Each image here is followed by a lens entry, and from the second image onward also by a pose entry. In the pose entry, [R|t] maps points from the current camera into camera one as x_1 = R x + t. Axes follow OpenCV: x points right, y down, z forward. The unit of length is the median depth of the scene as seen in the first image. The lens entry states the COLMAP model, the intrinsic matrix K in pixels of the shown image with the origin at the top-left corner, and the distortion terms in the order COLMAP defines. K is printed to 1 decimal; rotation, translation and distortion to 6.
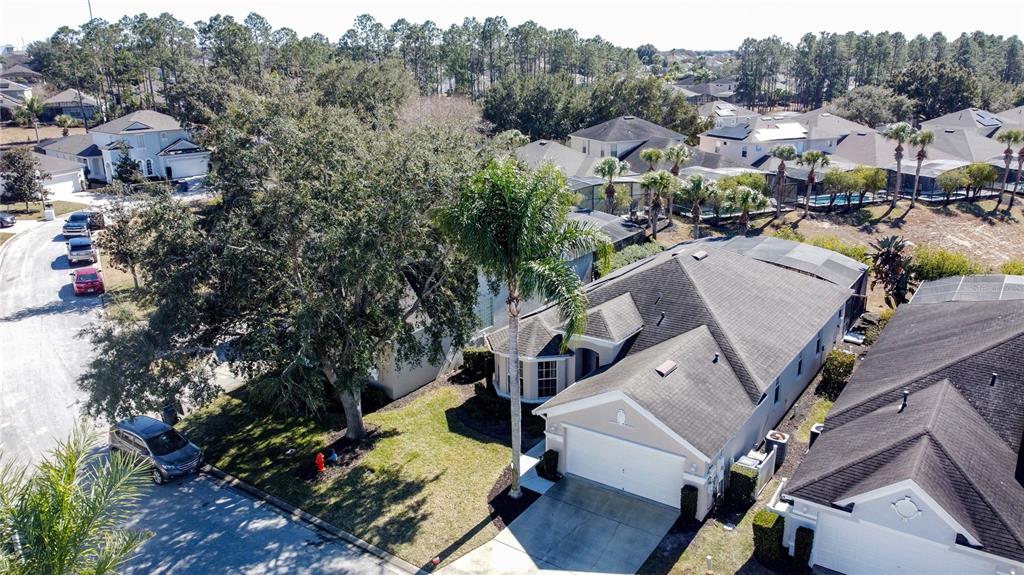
lens RADIAL K [[767.5, 0, 512.2], [0, 767.5, 286.7], [0, 0, 1]] dist [0.001817, -0.011713]
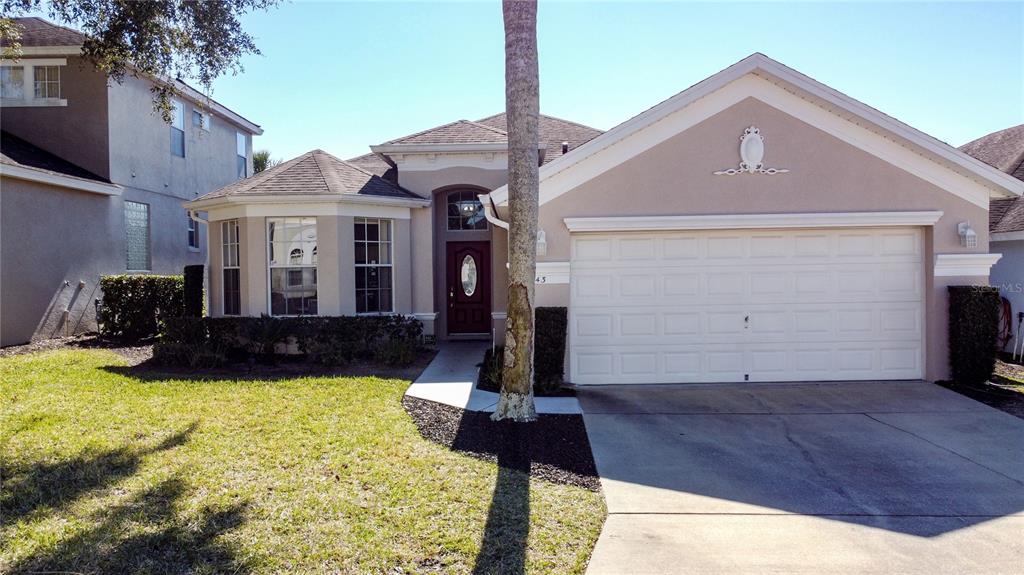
lens RADIAL K [[767.5, 0, 512.8], [0, 767.5, 288.2], [0, 0, 1]] dist [0.001817, -0.011713]
pose [[0.819418, -0.008497, 0.573134, -0.133281], [0.161138, 0.962982, -0.216105, 0.238624], [-0.550081, 0.269433, 0.790453, 0.636417]]
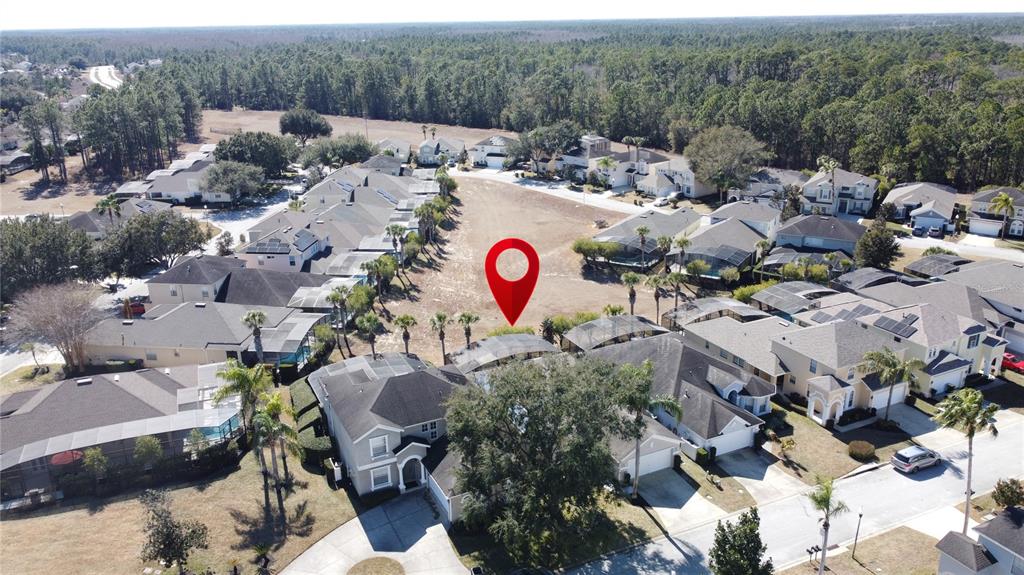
lens RADIAL K [[767.5, 0, 510.6], [0, 767.5, 295.8], [0, 0, 1]] dist [0.001817, -0.011713]
pose [[0.487366, -0.284029, 0.825713, -1.584184], [0.254828, 0.950720, 0.176621, -0.667486], [-0.835187, 0.124336, 0.535727, 0.004223]]
